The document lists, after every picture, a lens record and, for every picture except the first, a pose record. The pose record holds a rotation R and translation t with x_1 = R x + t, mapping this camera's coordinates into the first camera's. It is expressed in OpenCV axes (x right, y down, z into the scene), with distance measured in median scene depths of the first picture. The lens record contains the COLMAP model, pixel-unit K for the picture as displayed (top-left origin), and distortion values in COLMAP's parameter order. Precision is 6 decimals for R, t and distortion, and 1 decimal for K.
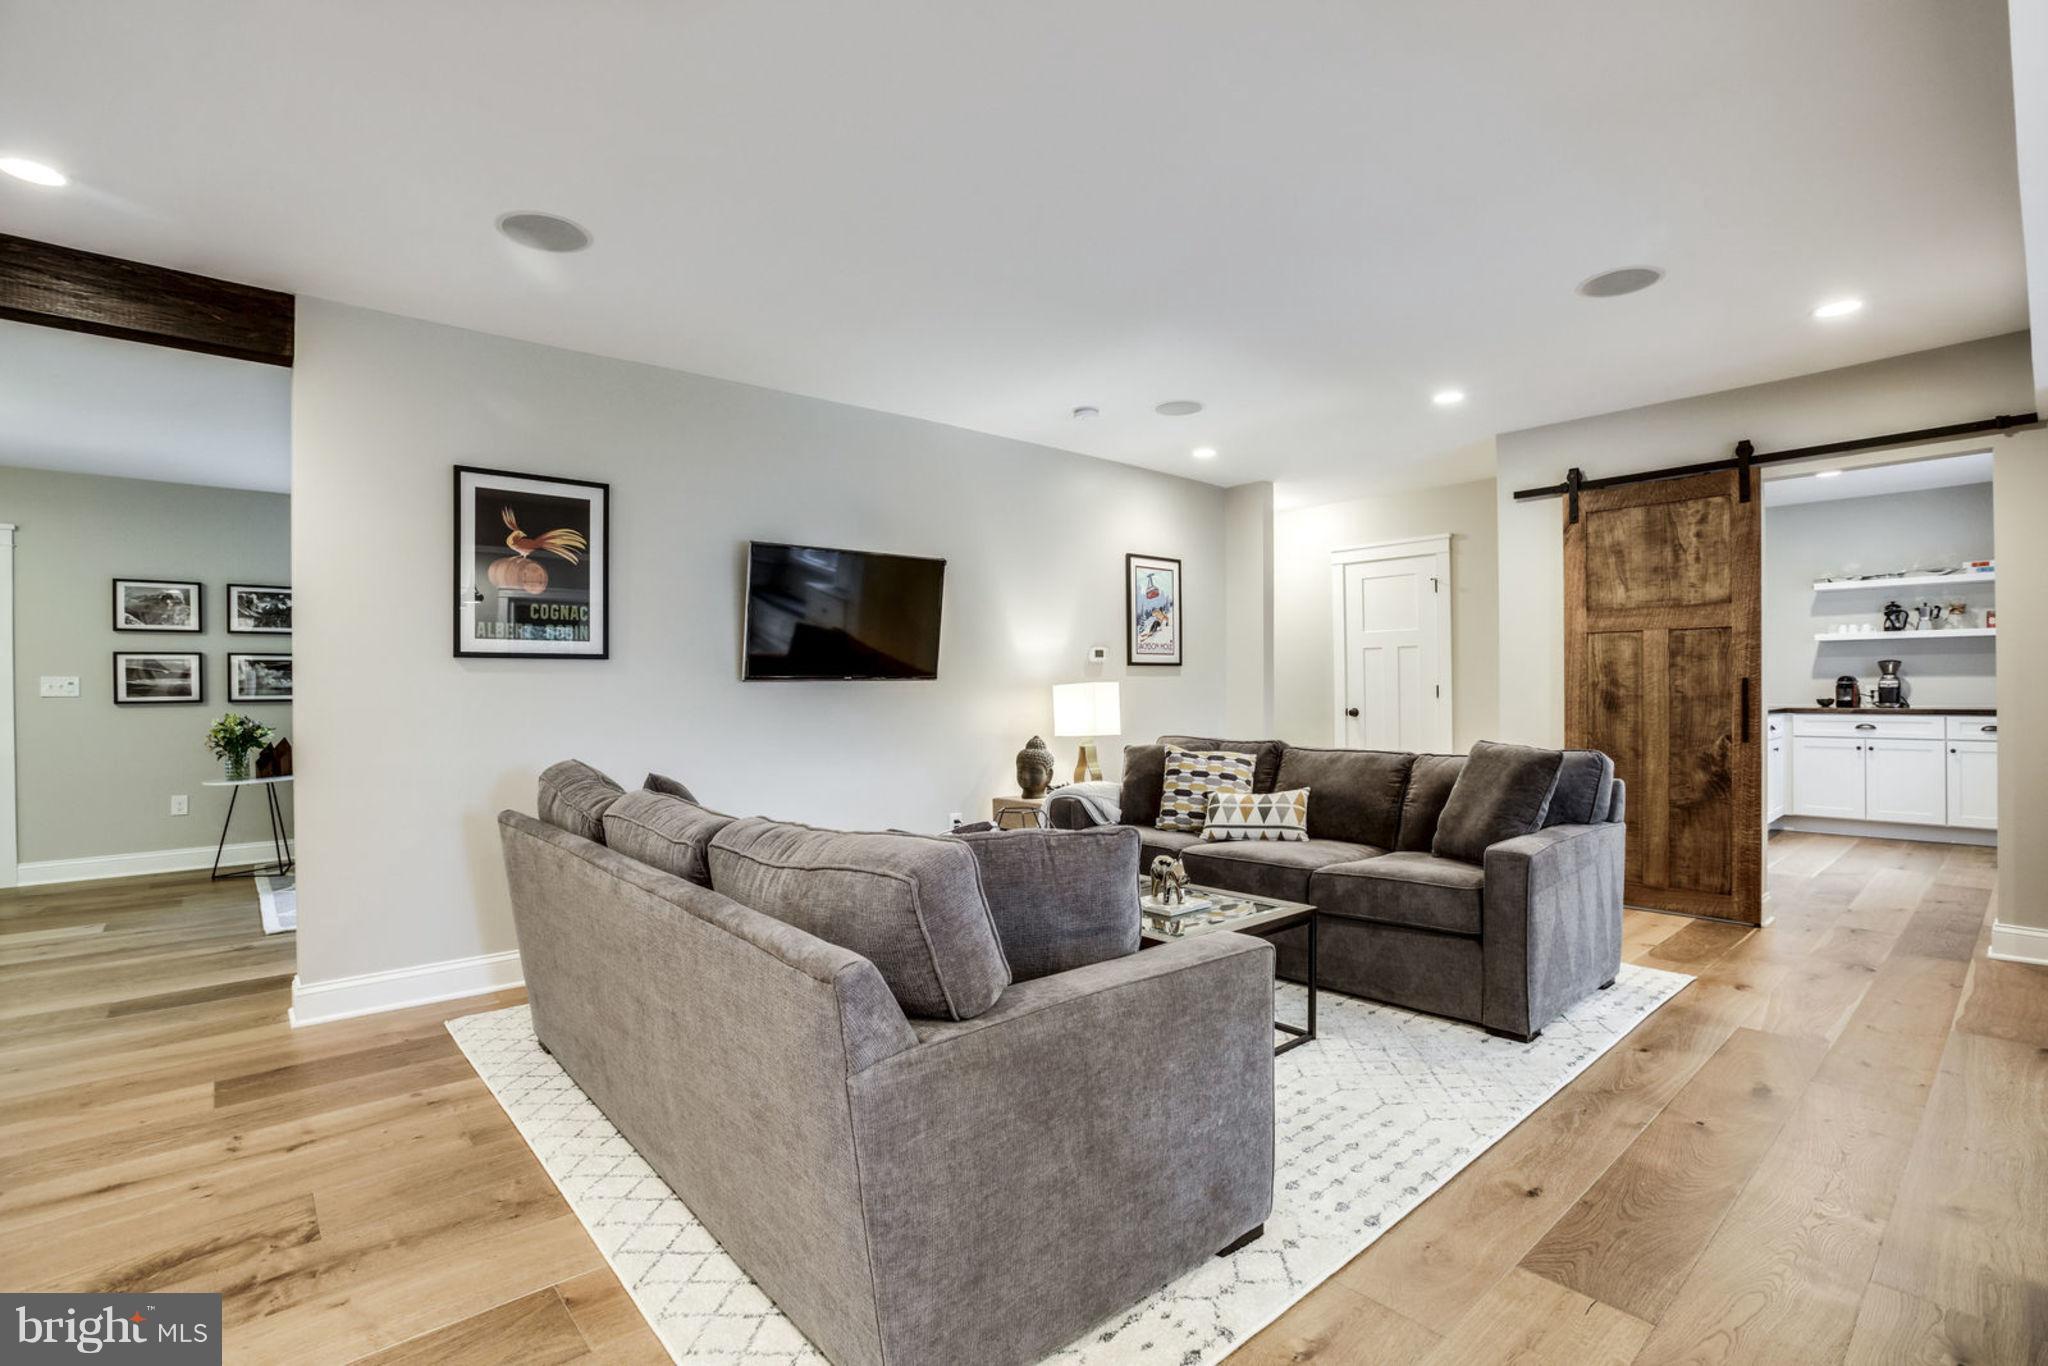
lens RADIAL K [[934.2, 0, 1024.0], [0, 934.2, 683.0], [0, 0, 1]] dist [-0.050119, 0.014754]
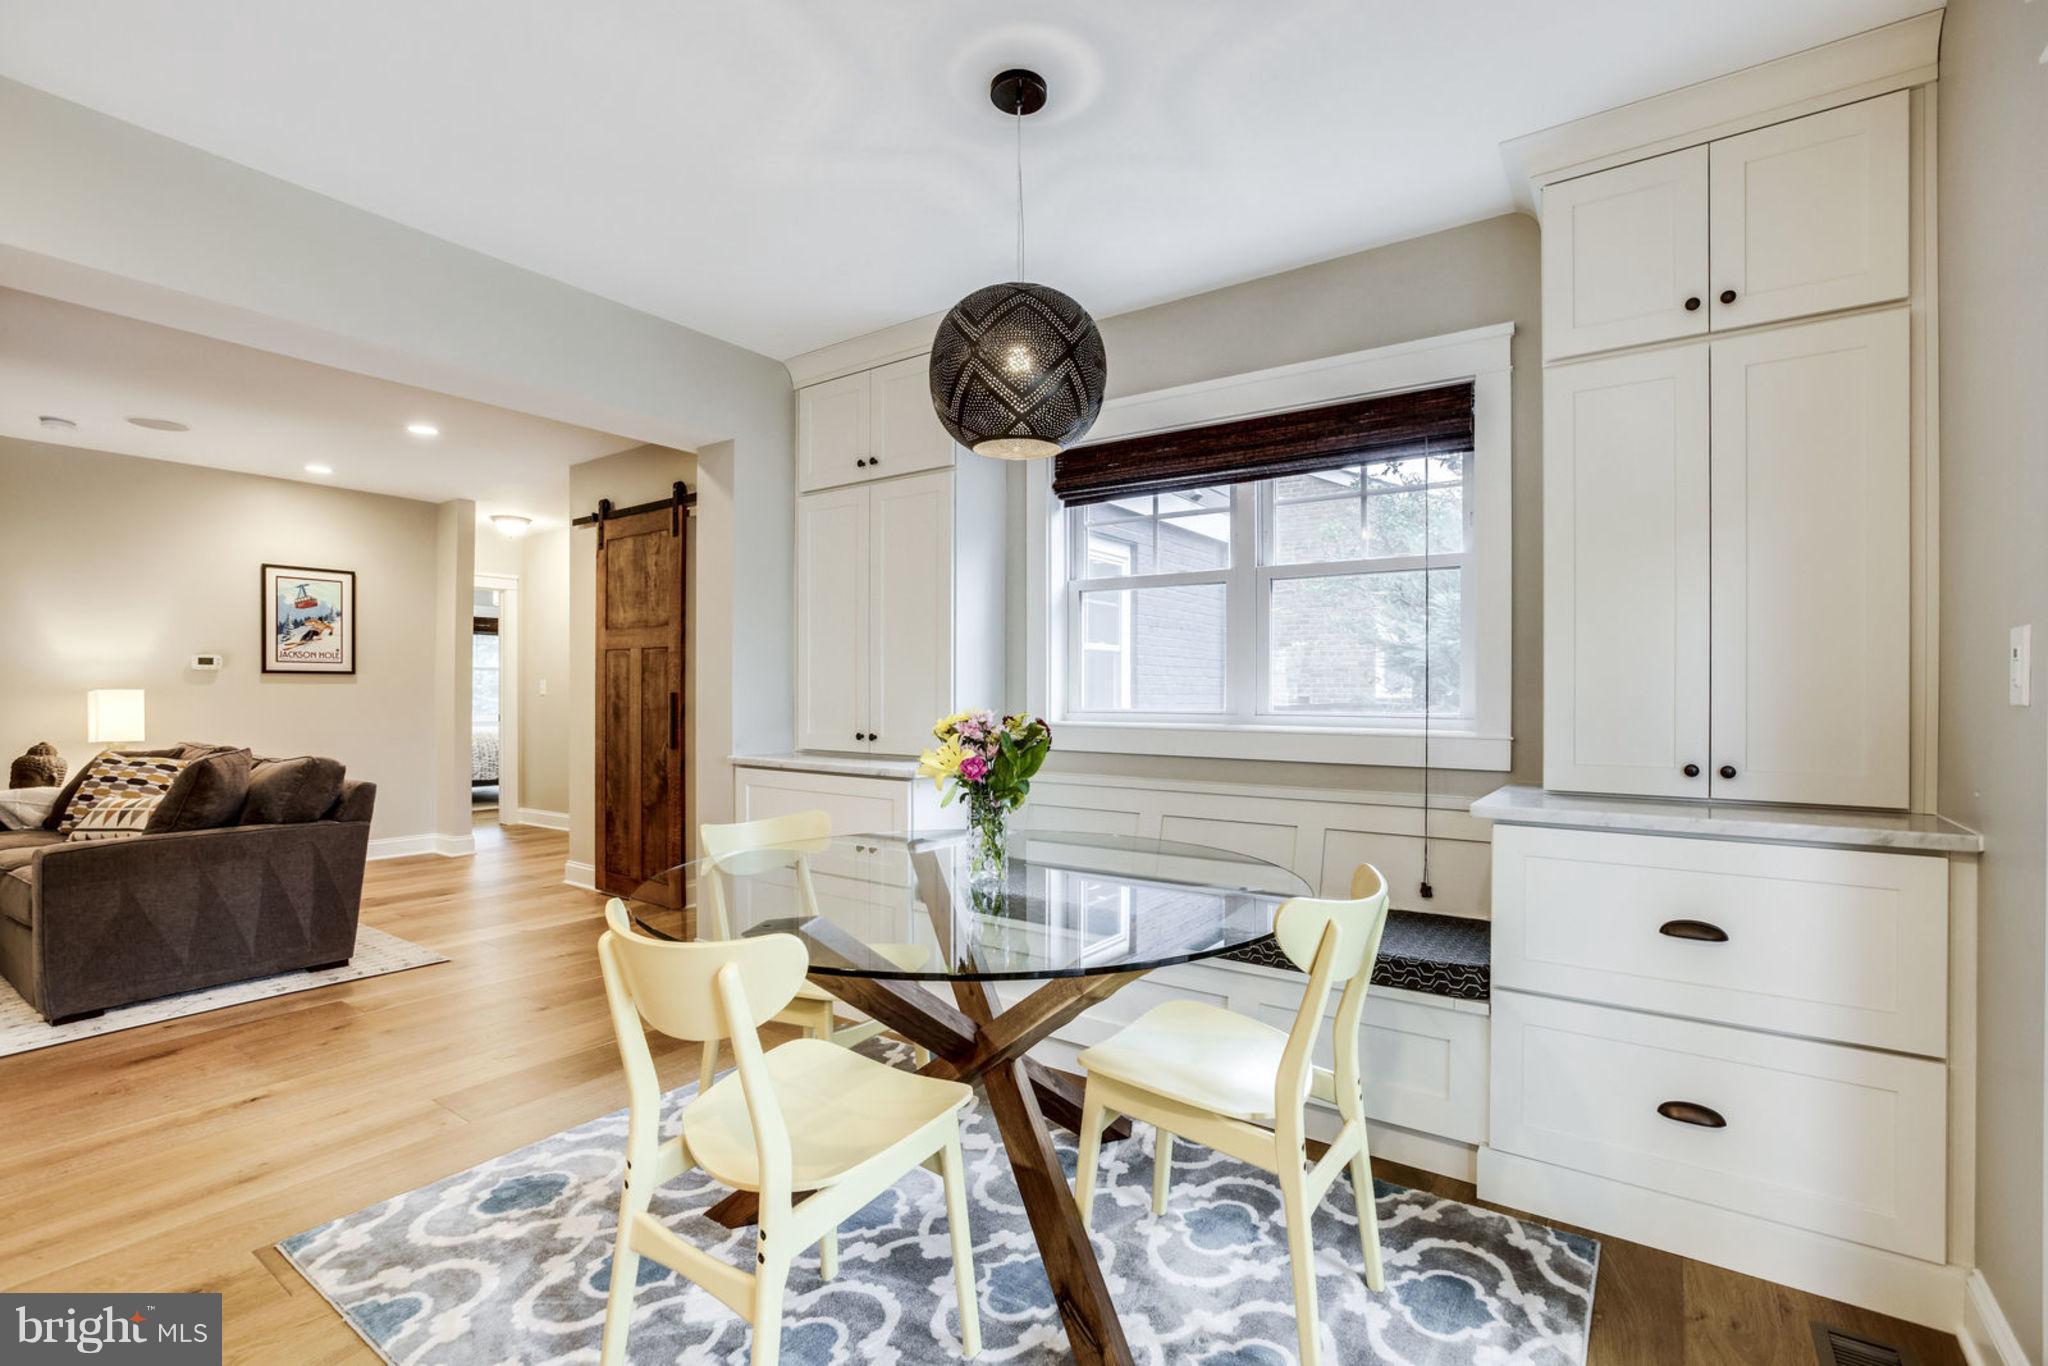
lens RADIAL K [[934.2, 0, 1024.0], [0, 934.2, 683.0], [0, 0, 1]] dist [-0.050119, 0.014754]
pose [[0.973920, 0.011656, 0.226591, 0.855506], [-0.010403, 0.999923, -0.006723, -0.012557], [-0.226652, 0.004190, 0.973967, -0.191334]]
